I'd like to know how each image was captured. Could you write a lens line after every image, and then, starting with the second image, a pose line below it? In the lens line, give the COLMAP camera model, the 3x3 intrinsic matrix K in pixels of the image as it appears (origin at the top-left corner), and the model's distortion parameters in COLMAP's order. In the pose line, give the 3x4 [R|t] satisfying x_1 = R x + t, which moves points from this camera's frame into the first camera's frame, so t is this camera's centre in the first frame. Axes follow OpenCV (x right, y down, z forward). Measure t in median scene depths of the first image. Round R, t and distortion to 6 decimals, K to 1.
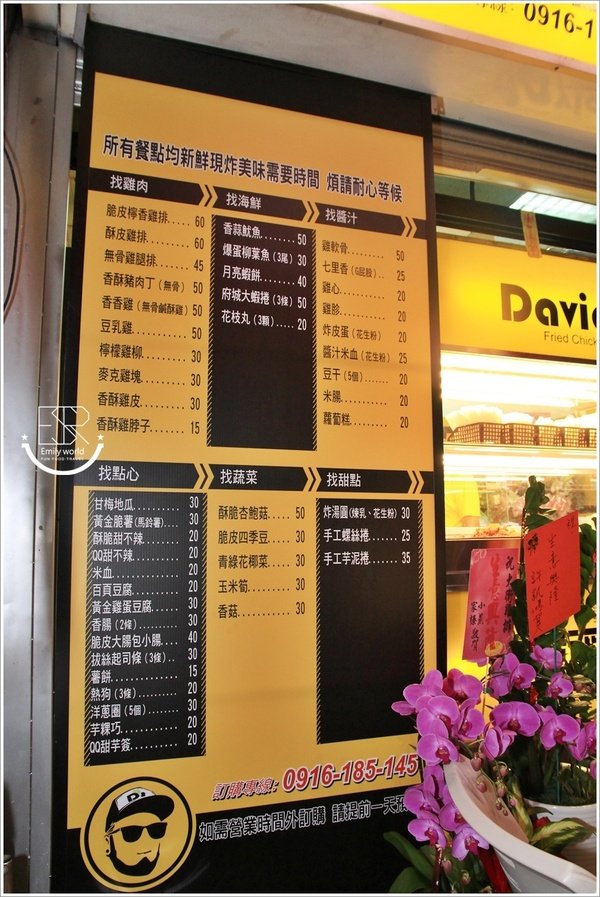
lens RADIAL K [[672.6, 0, 300.0], [0, 672.6, 448.5], [0, 0, 1]] dist [-0.126323, 0.107257]
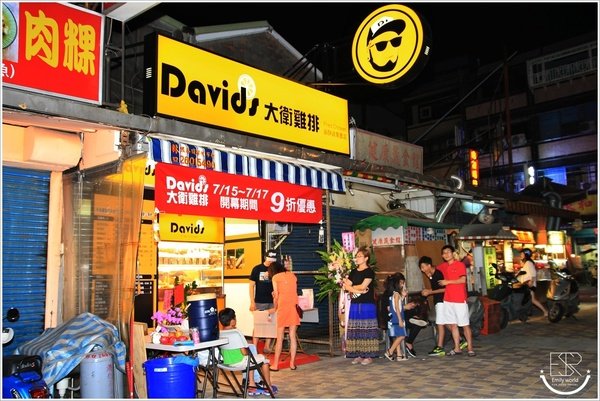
lens RADIAL K [[573.7, 0, 300.0], [0, 573.7, 200.5], [0, 0, 1]] dist [-0.105451, -0.001838]
pose [[0.853529, 0.046868, 0.518934, -0.011353], [-0.049775, 0.998726, -0.008331, -0.005463], [-0.518663, -0.018719, 0.854774, -0.032199]]
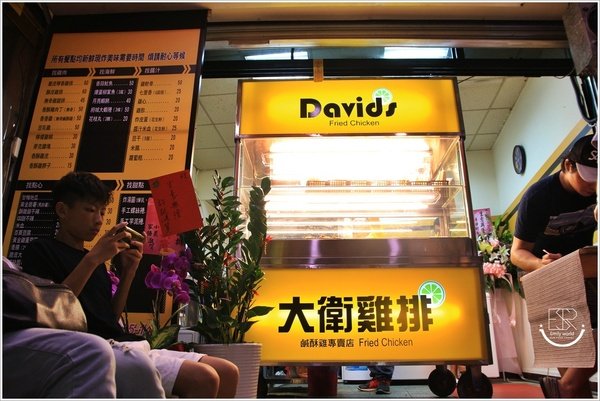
lens RADIAL K [[449.9, 0, 300.0], [0, 449.9, 200.5], [0, 0, 1]] dist [-0.126323, 0.107257]
pose [[0.938576, -0.108128, -0.327693, 0.983711], [0.034325, 0.974183, -0.223134, 0.415244], [0.343360, 0.198180, 0.918057, -0.061935]]
